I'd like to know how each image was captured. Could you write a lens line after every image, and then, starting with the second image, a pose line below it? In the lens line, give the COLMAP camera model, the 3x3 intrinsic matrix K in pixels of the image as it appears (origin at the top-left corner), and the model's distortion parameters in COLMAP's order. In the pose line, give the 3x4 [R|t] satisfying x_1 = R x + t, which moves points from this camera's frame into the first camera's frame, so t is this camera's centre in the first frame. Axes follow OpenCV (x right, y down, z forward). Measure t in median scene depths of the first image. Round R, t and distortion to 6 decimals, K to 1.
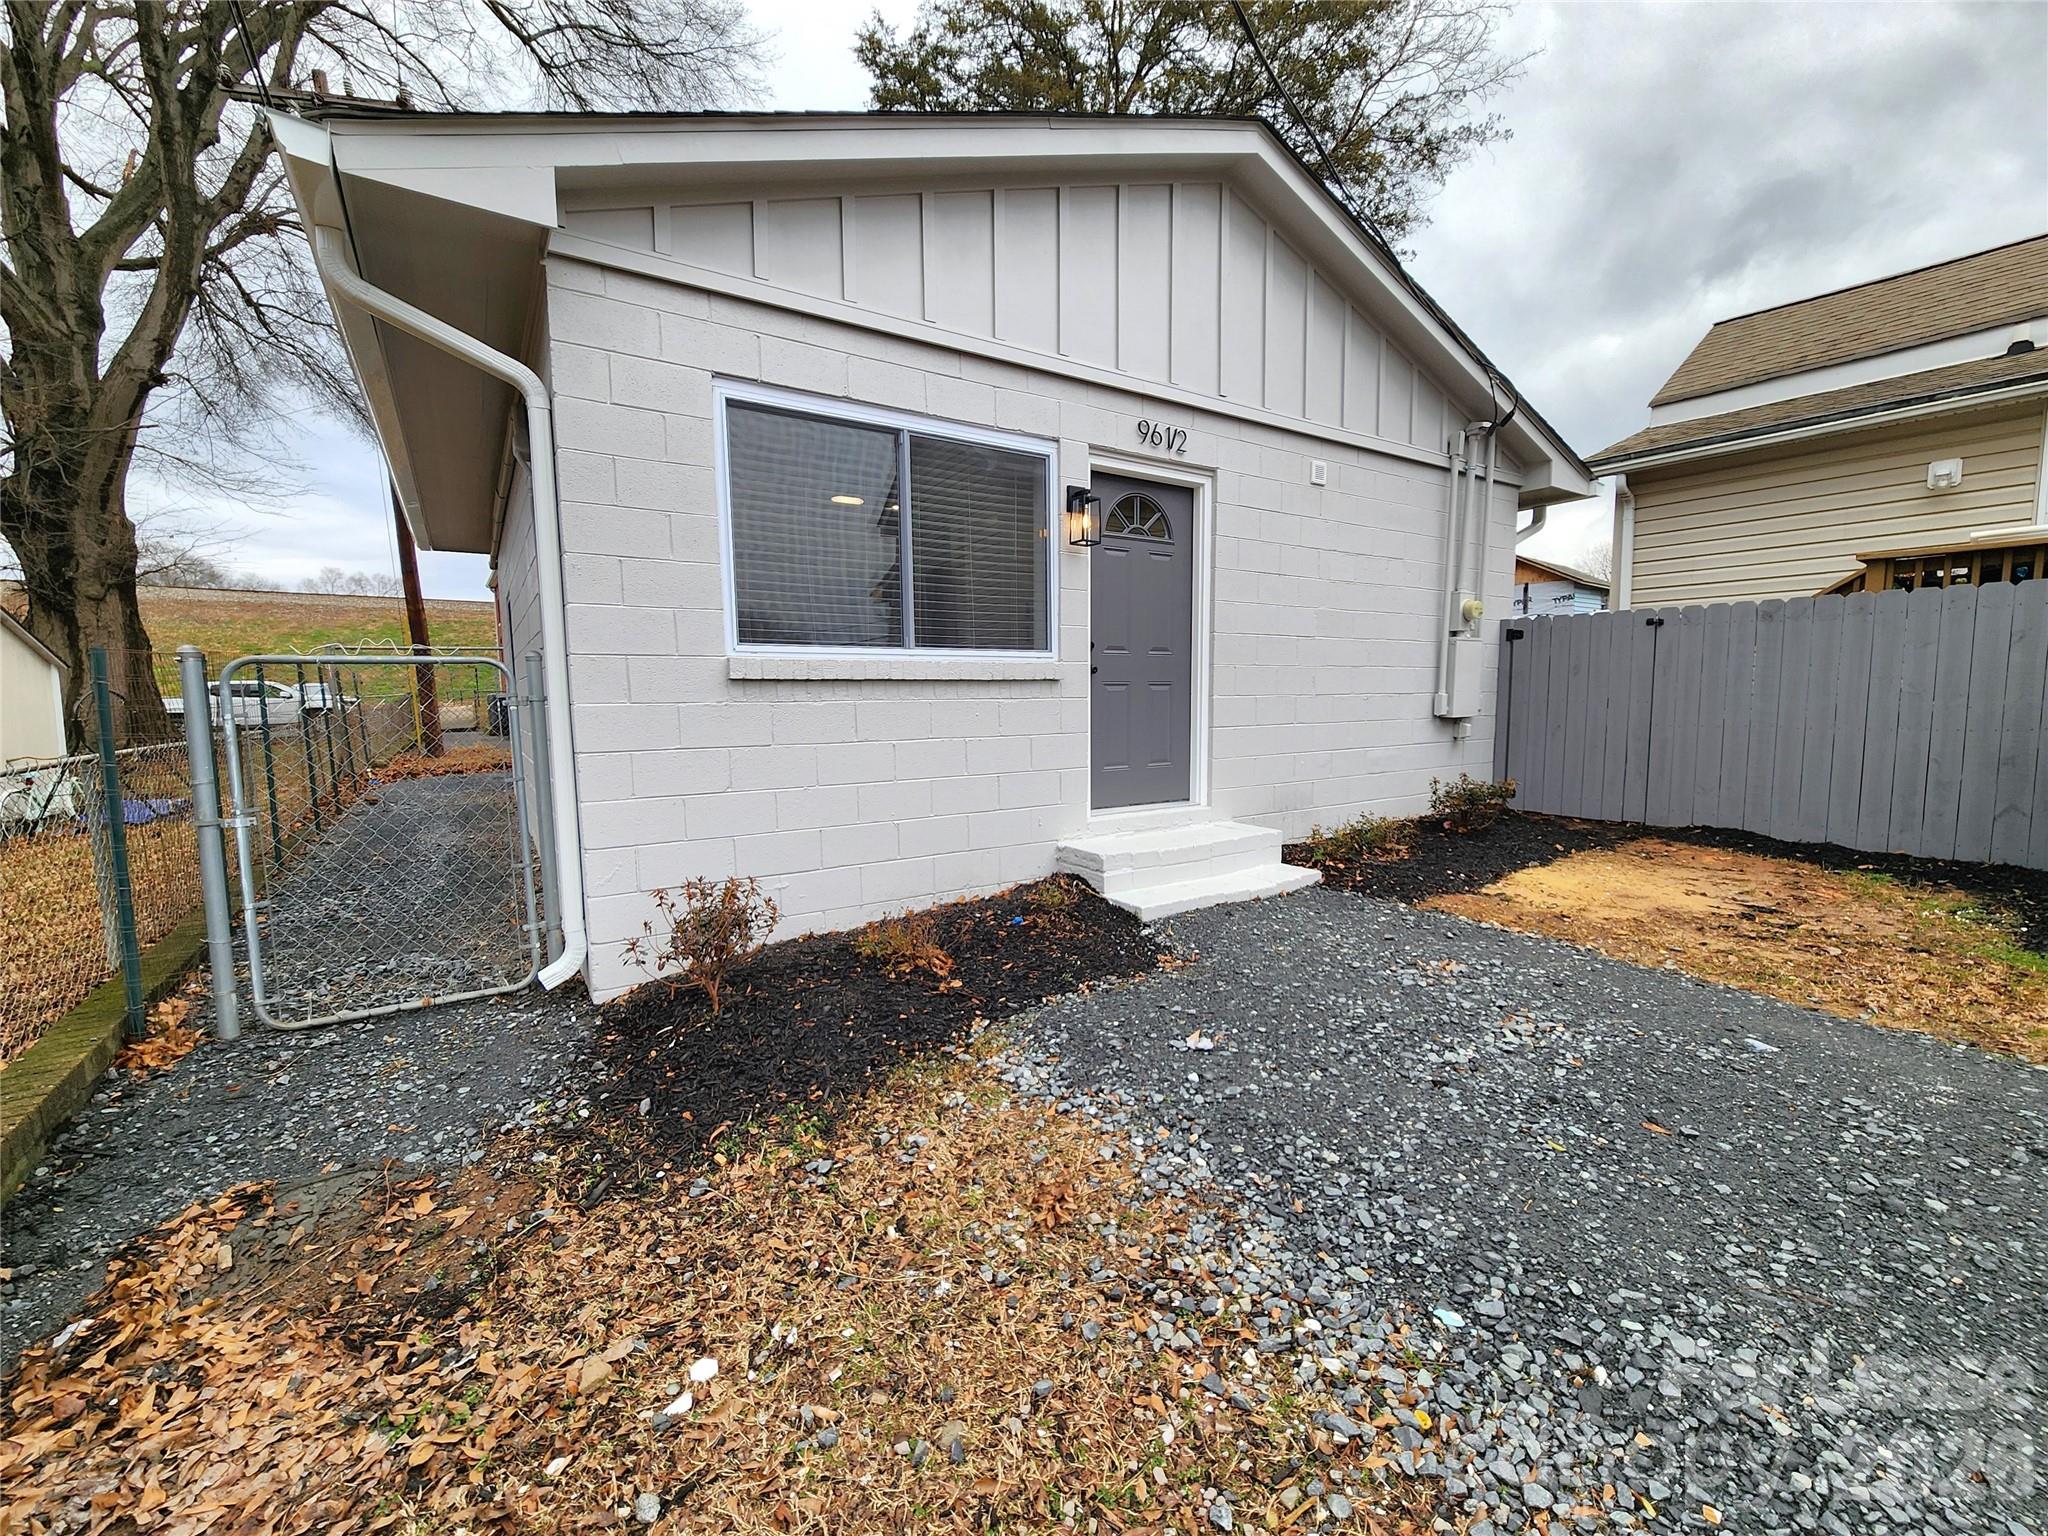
lens RADIAL K [[835.0, 0, 1025.4], [0, 835.0, 781.1], [0, 0, 1]] dist [-0.003278, 0.000924]
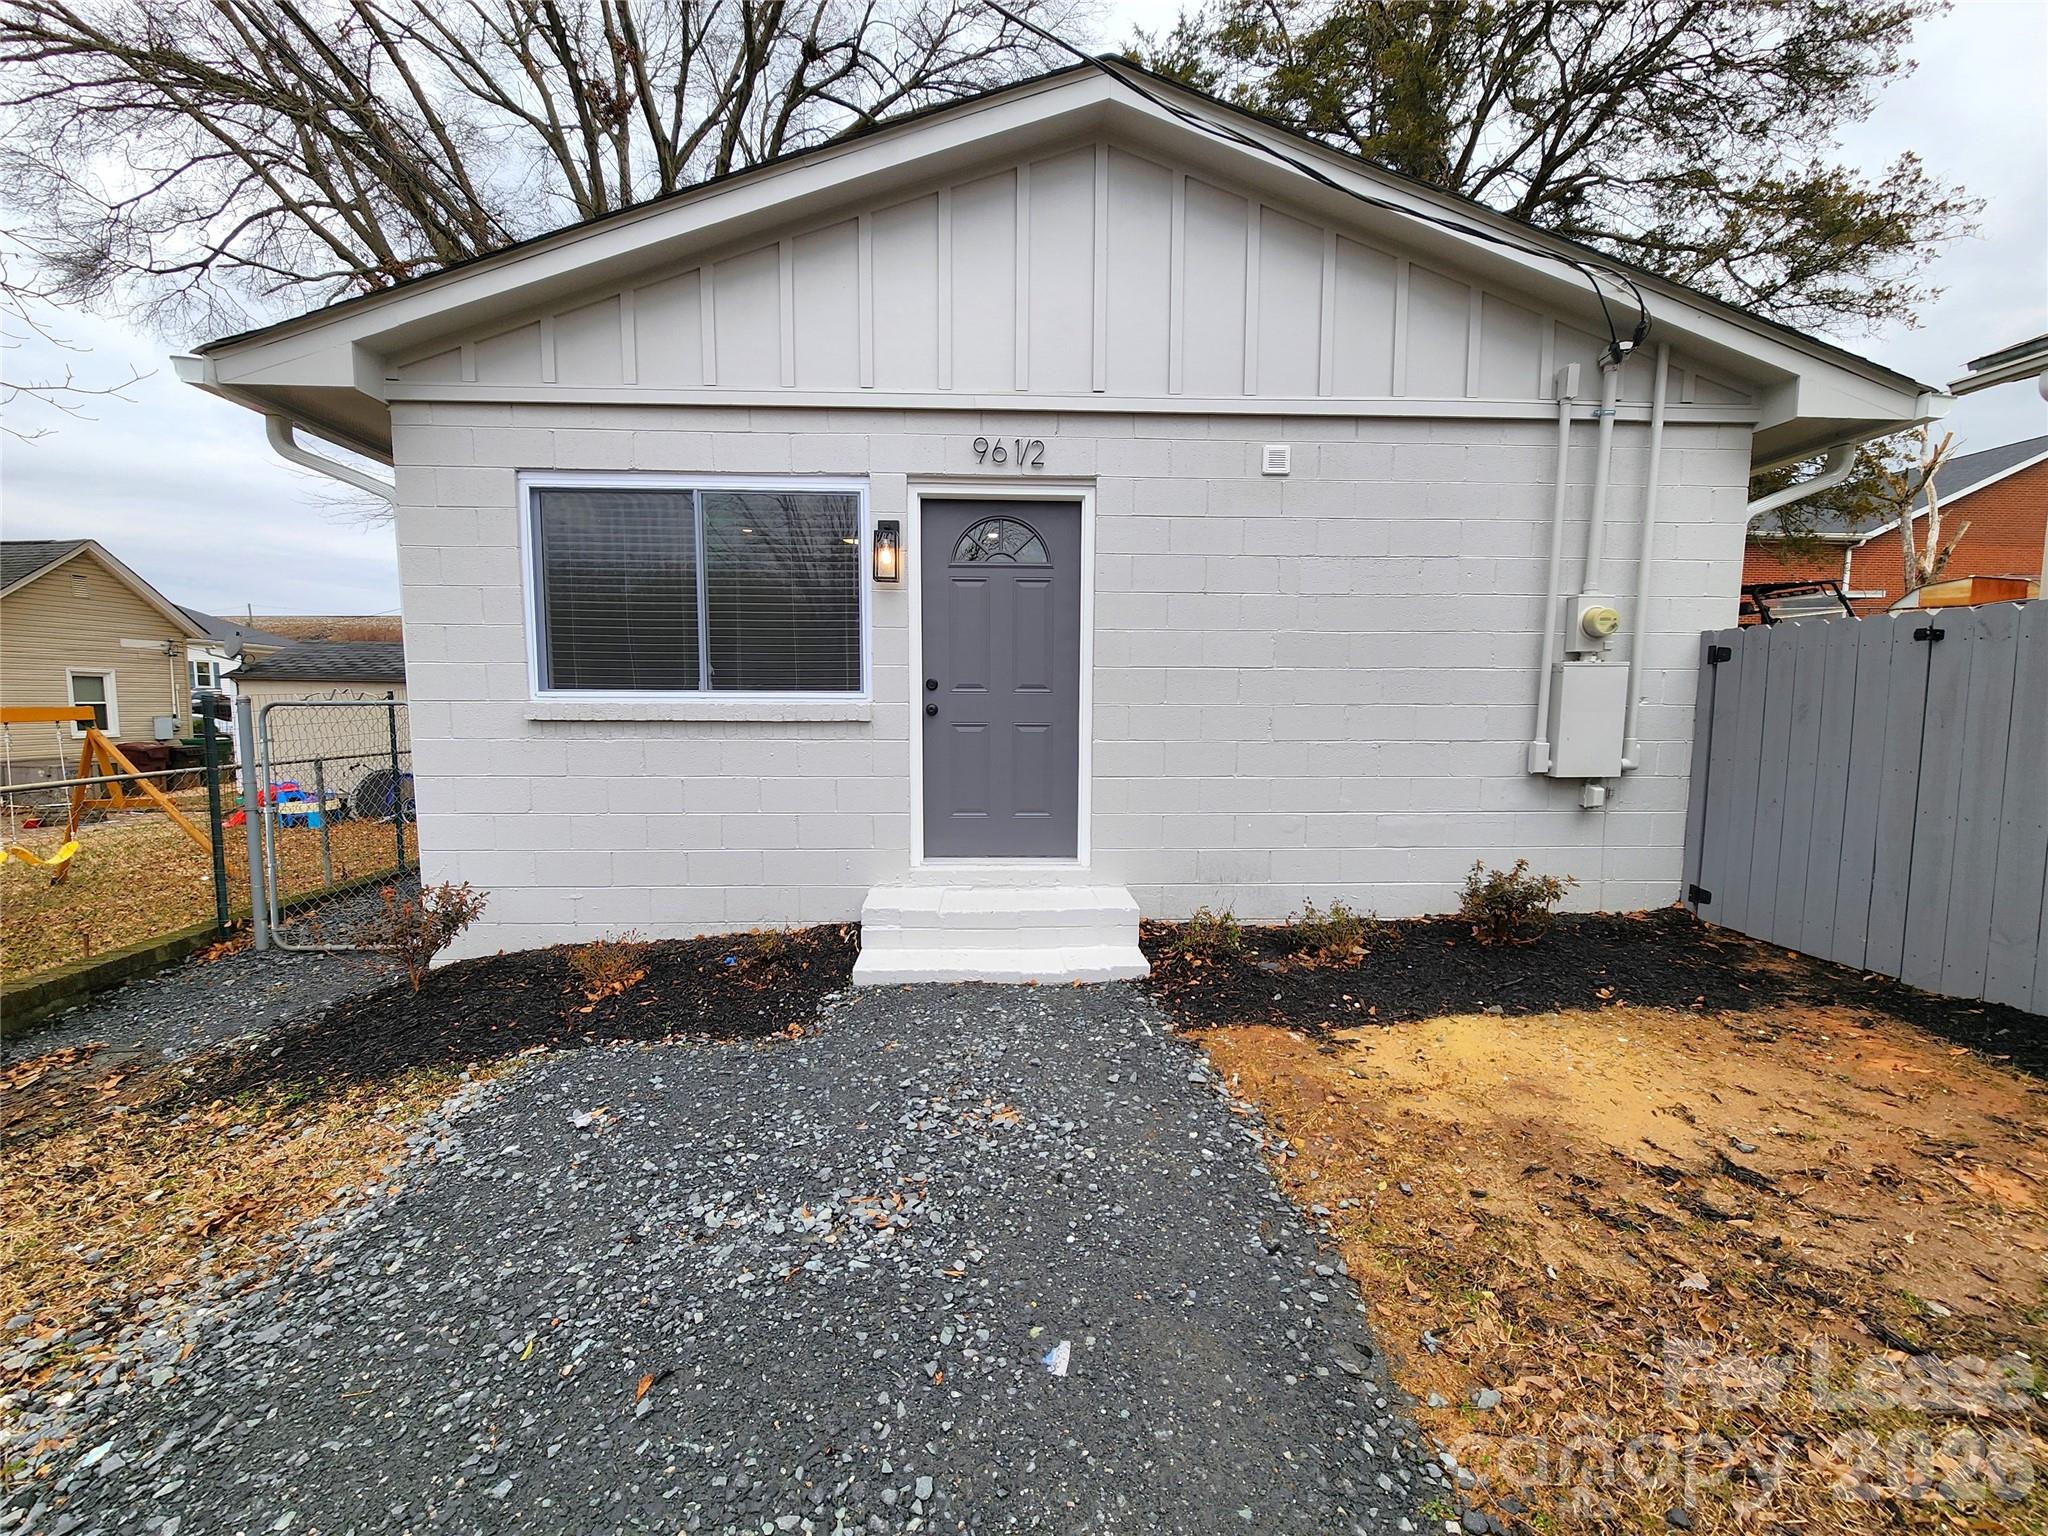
lens RADIAL K [[835.0, 0, 1025.4], [0, 835.0, 781.1], [0, 0, 1]] dist [-0.003278, 0.000924]
pose [[0.861451, 0.061703, -0.504079, 0.697756], [-0.064922, 0.997828, 0.011192, -0.075801], [0.503674, 0.023085, 0.863585, 0.260308]]
